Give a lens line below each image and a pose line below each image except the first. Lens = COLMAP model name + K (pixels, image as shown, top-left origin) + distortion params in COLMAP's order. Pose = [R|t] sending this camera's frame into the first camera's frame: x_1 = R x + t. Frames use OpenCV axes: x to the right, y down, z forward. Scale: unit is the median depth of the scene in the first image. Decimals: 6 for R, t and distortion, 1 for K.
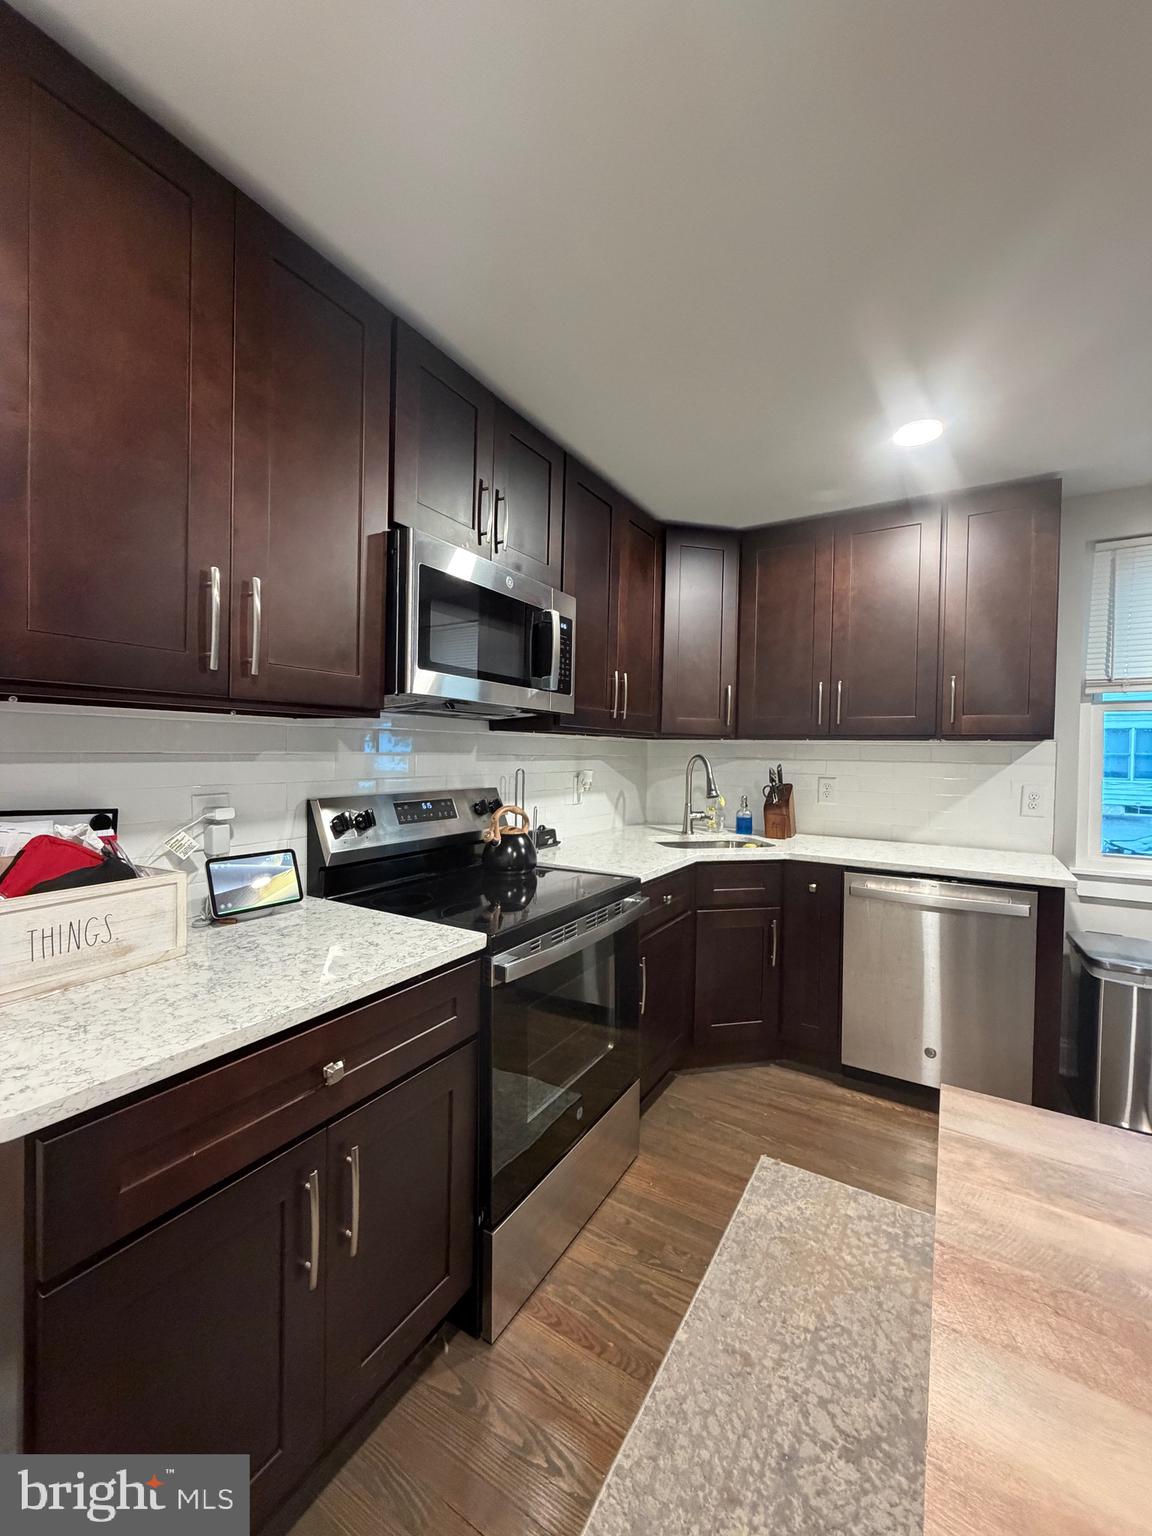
lens RADIAL K [[609.5, 0, 578.4], [0, 609.5, 761.7], [0, 0, 1]] dist [-0.006929, 0.003429]
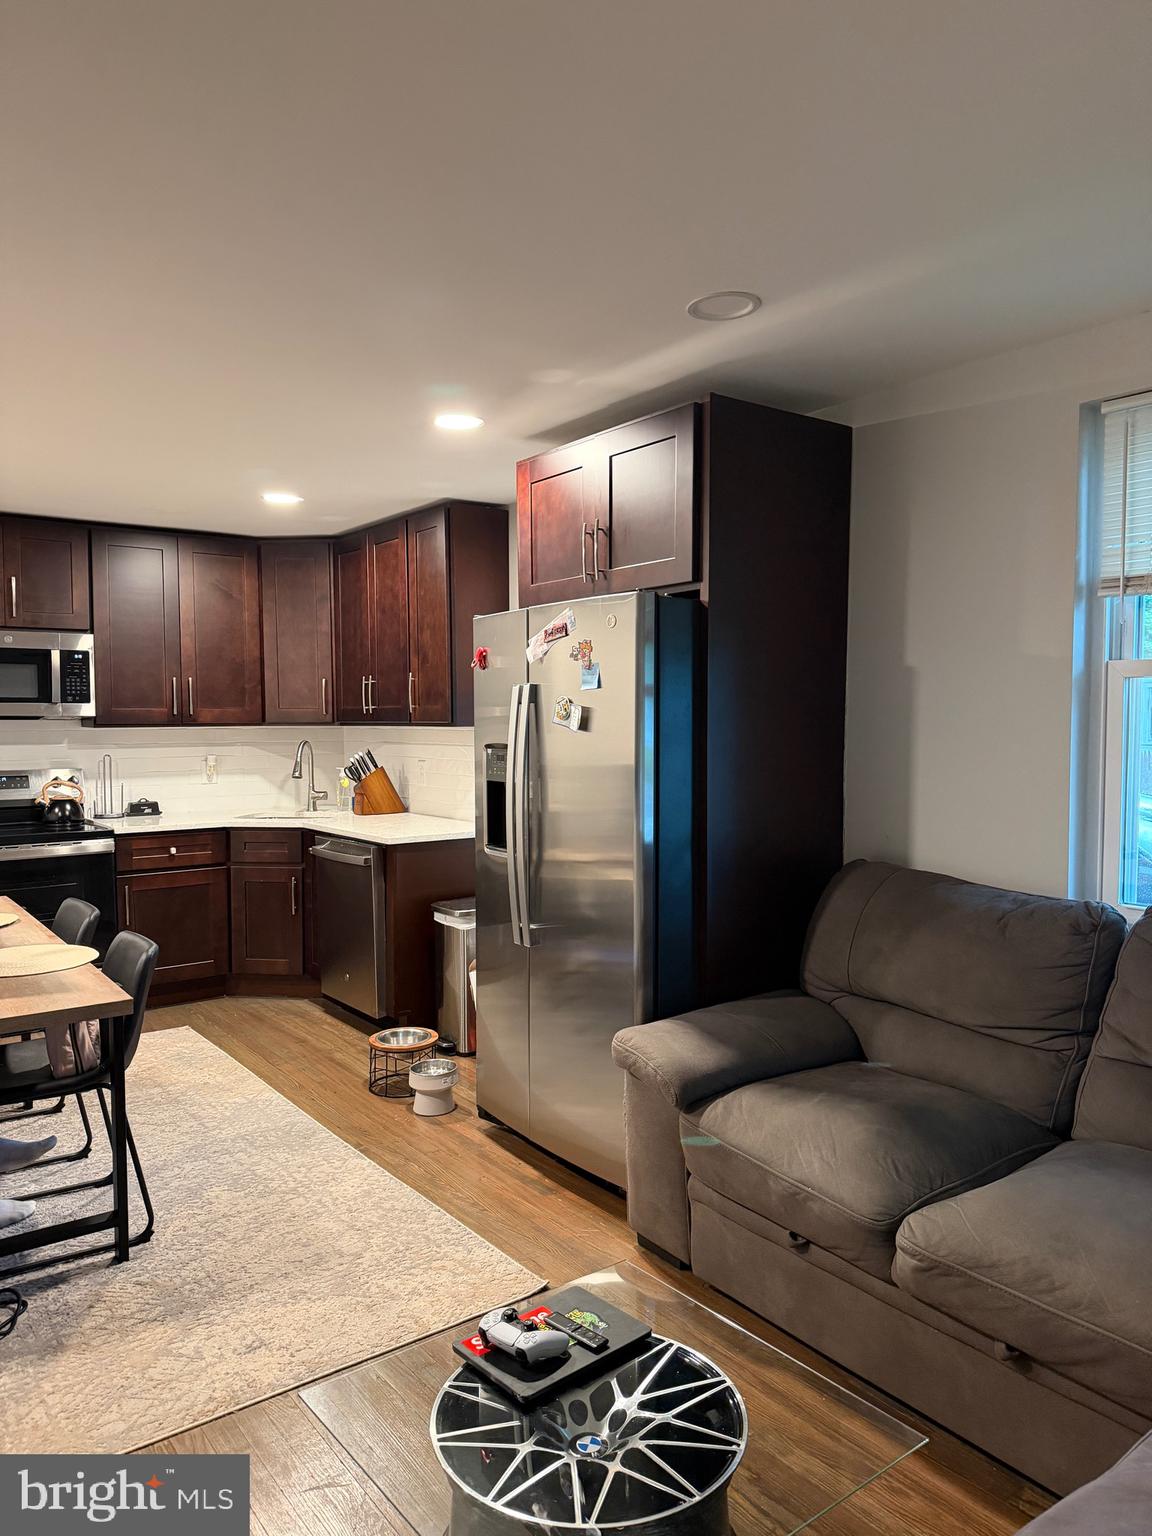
lens RADIAL K [[1093.3, 0, 576.0], [0, 1093.3, 768.0], [0, 0, 1]] dist [0.076300, -0.000108]
pose [[0.928419, -0.002323, -0.371527, 2.307471], [0.012630, 0.999600, 0.025313, -0.009412], [0.371319, -0.028193, 0.928077, -1.144626]]
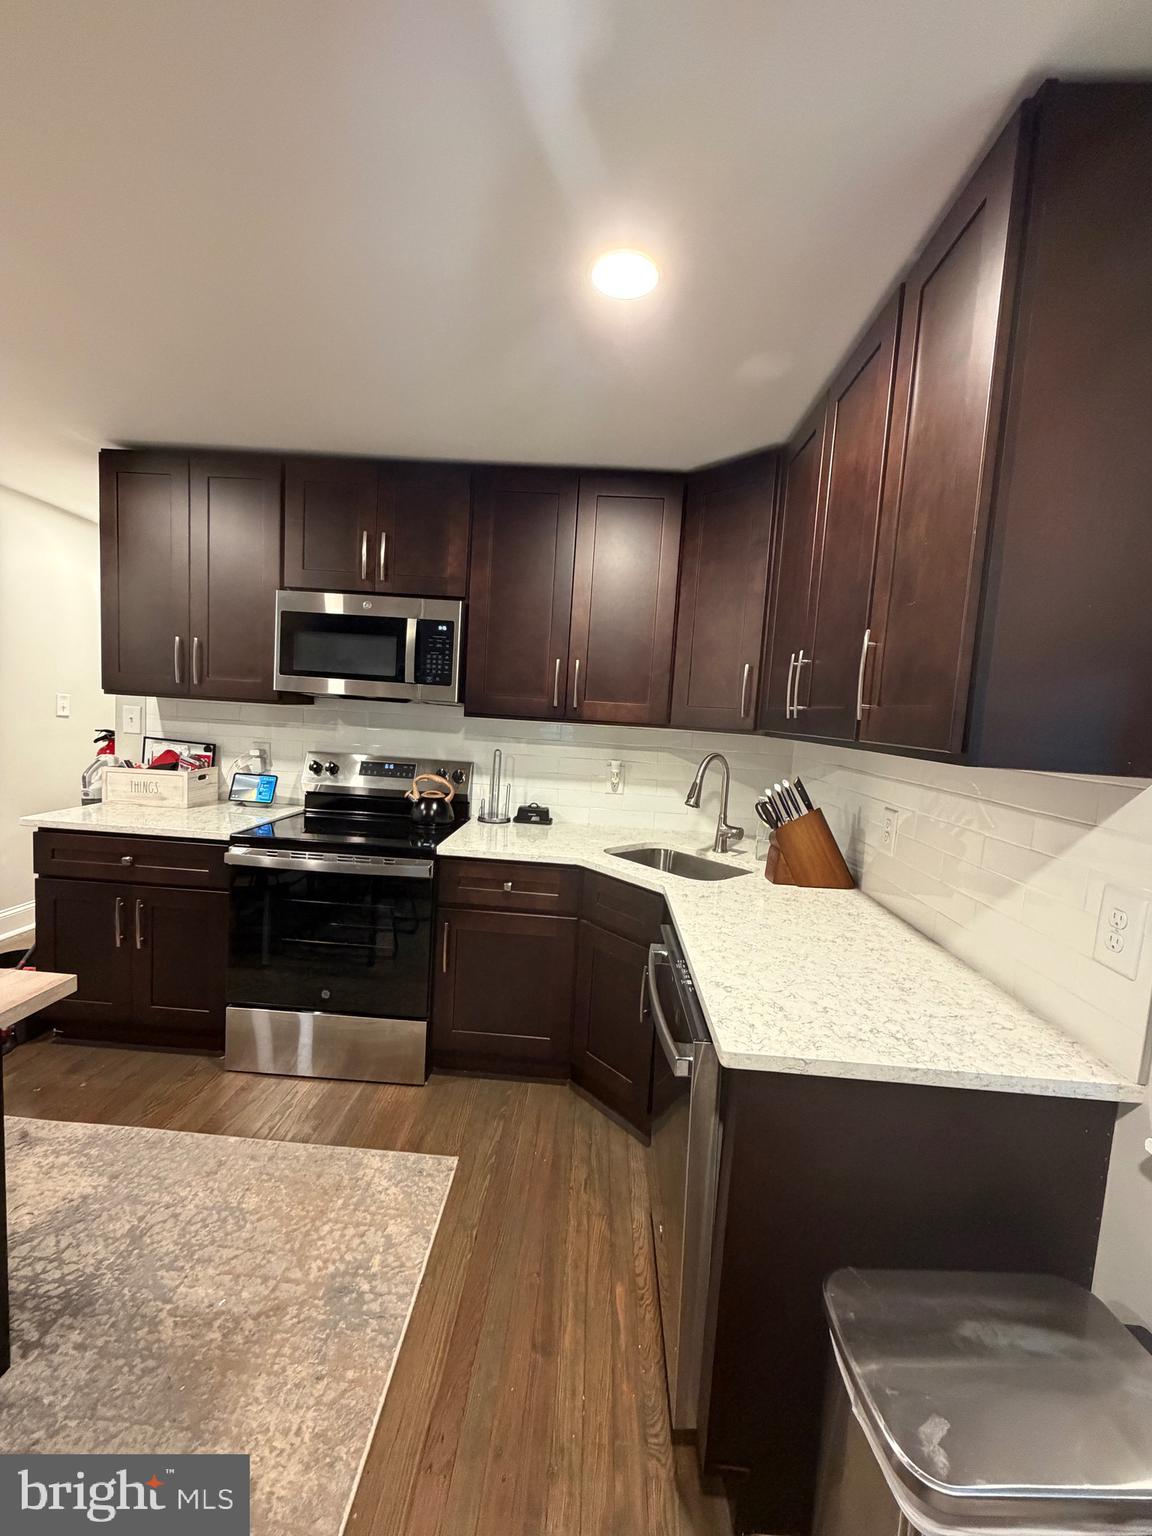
lens RADIAL K [[609.5, 0, 578.4], [0, 609.5, 761.7], [0, 0, 1]] dist [-0.006929, 0.003429]
pose [[0.488909, 0.087328, -0.867952, 1.298268], [-0.066745, 0.995805, 0.062594, -0.061926], [0.869777, 0.027329, 0.492687, 0.734635]]
